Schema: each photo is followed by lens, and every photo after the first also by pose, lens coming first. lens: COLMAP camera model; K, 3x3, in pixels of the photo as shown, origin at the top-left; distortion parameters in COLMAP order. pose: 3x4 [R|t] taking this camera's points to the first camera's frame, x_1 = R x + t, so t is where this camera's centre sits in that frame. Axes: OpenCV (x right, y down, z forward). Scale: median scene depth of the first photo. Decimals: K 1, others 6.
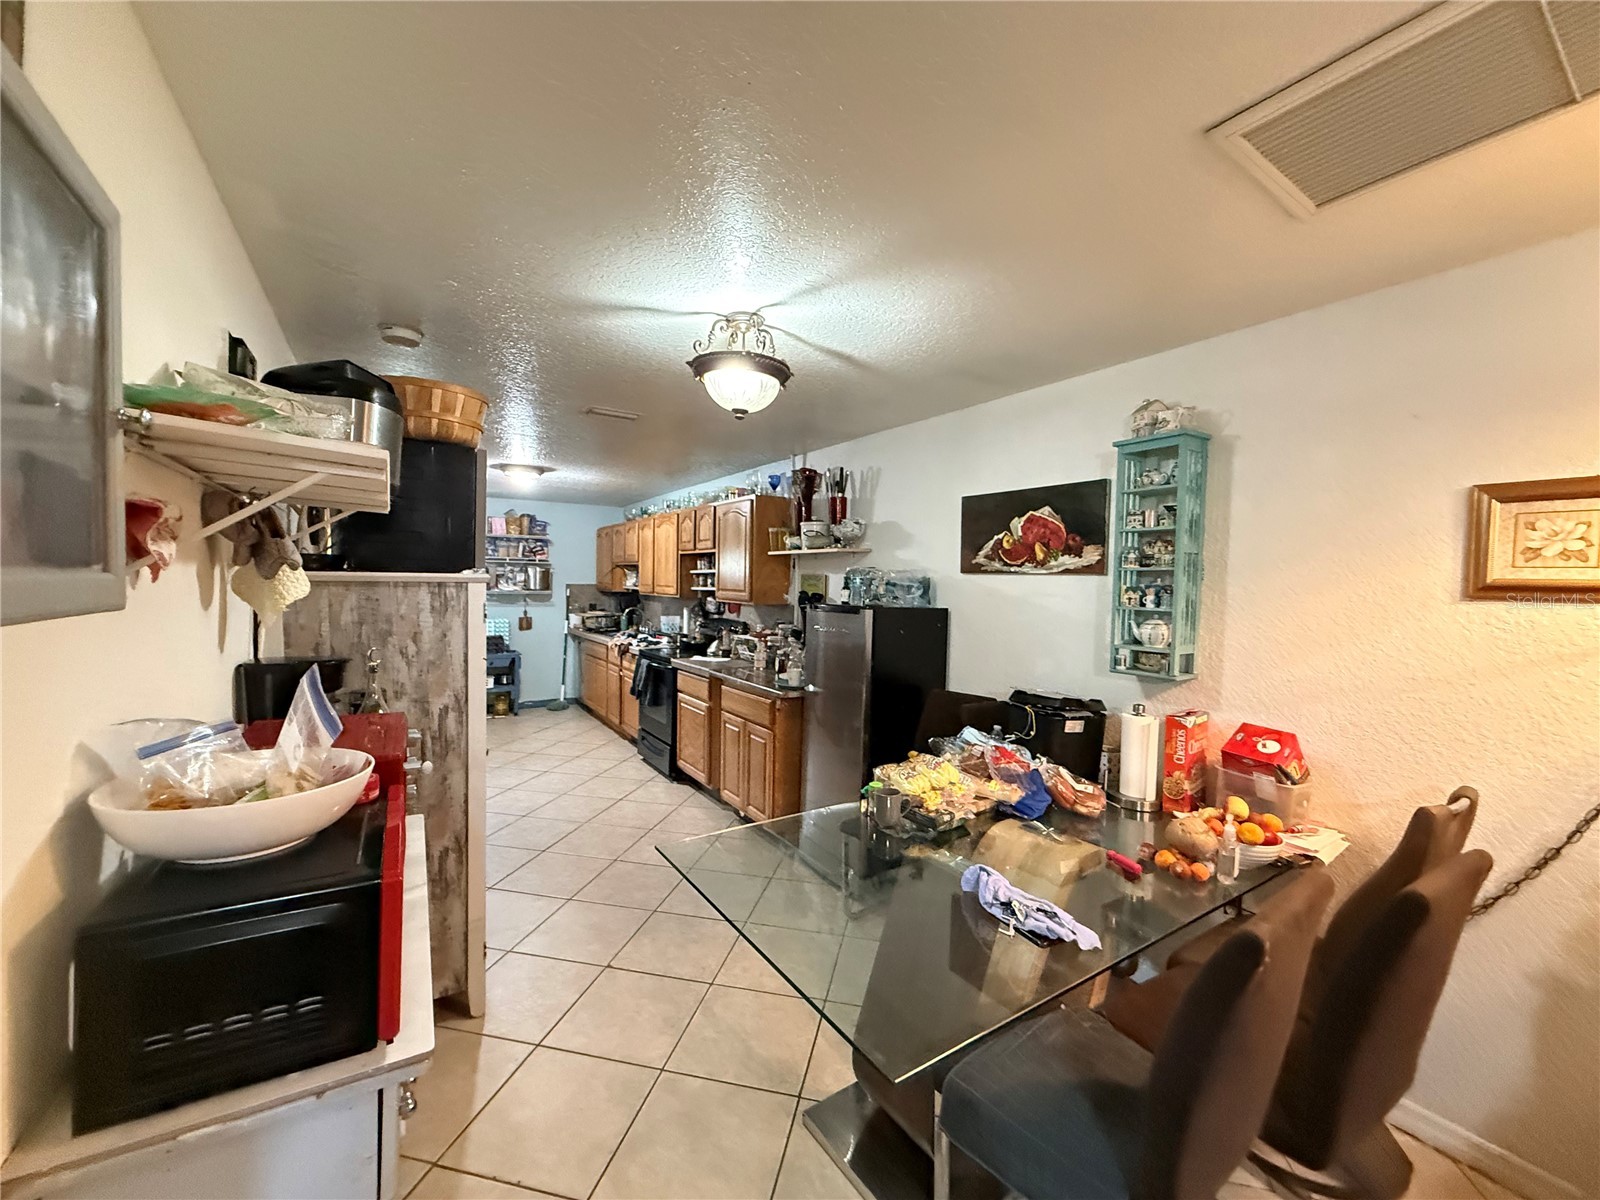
lens RADIAL K [[636.1, 0, 795.7], [0, 636.1, 597.9], [0, 0, 1]] dist [0.000012, 0.000774]
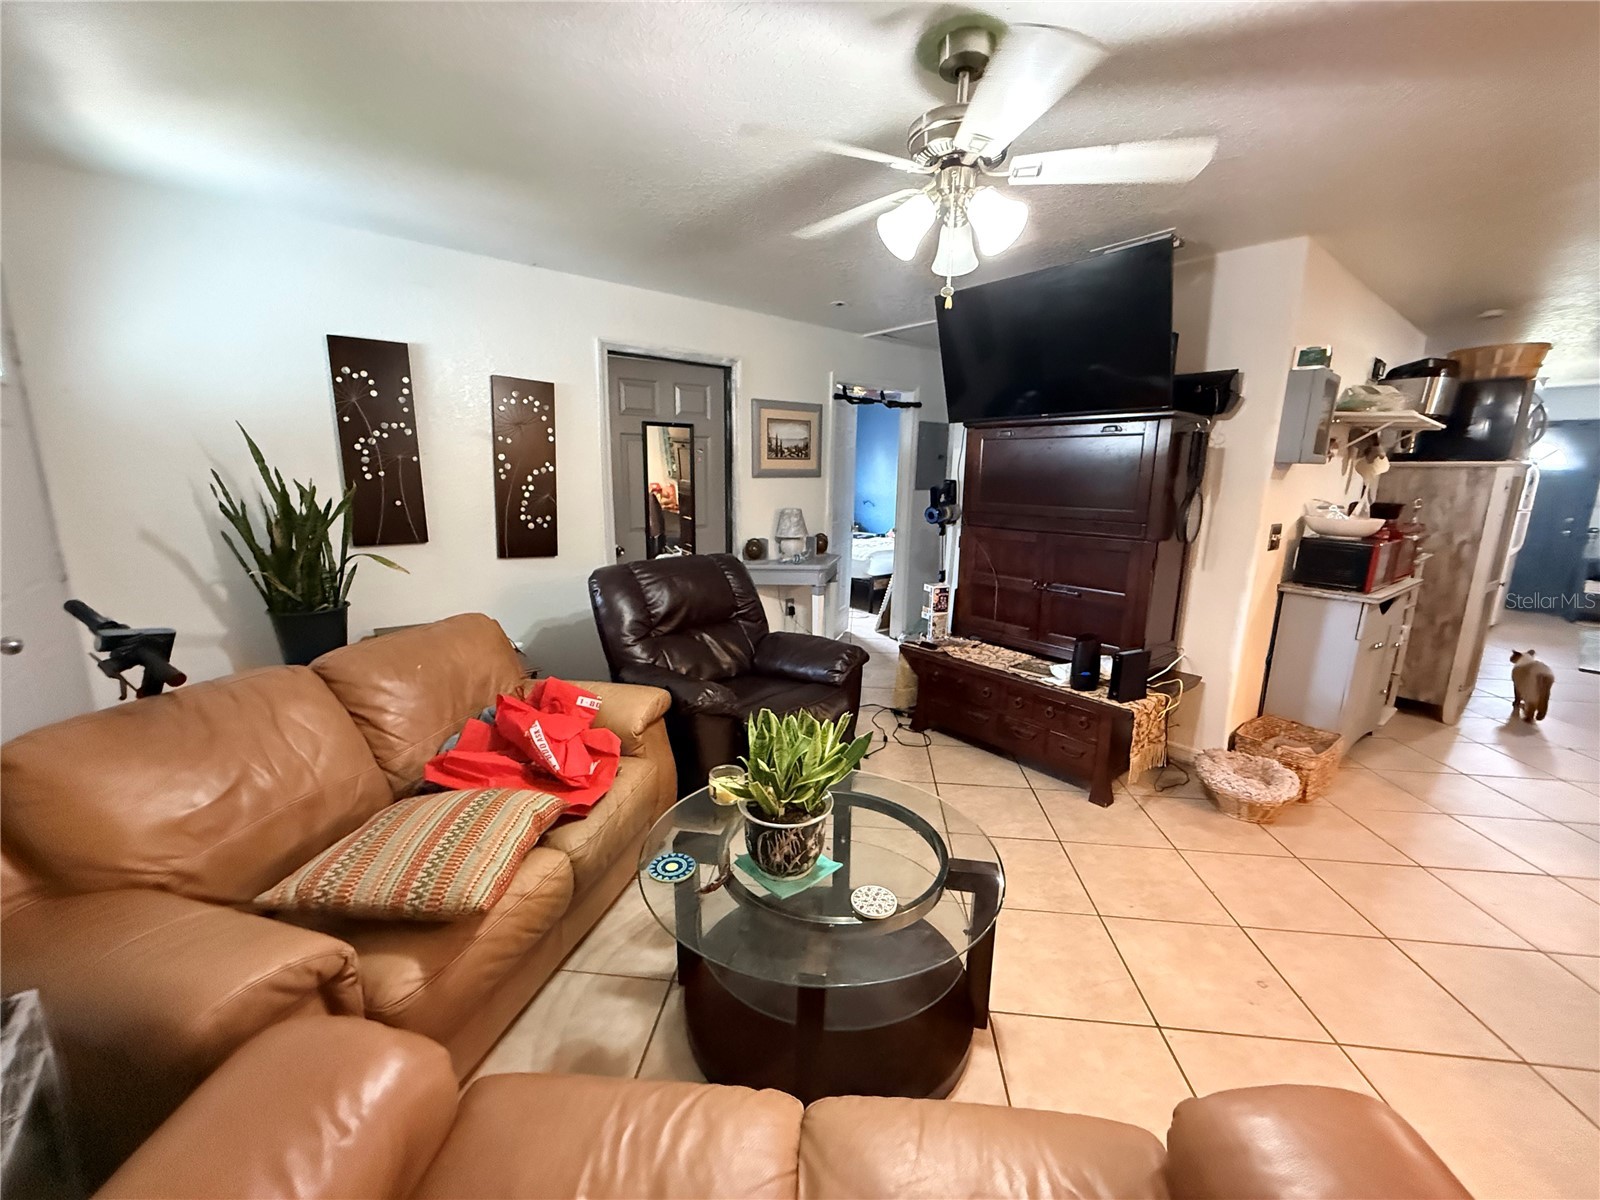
lens RADIAL K [[636.1, 0, 795.7], [0, 636.1, 597.9], [0, 0, 1]] dist [0.000012, 0.000774]
pose [[0.115977, 0.183375, -0.976178, 1.293893], [-0.045491, 0.982759, 0.179206, 0.131423], [0.992210, 0.023624, 0.122320, -1.366565]]
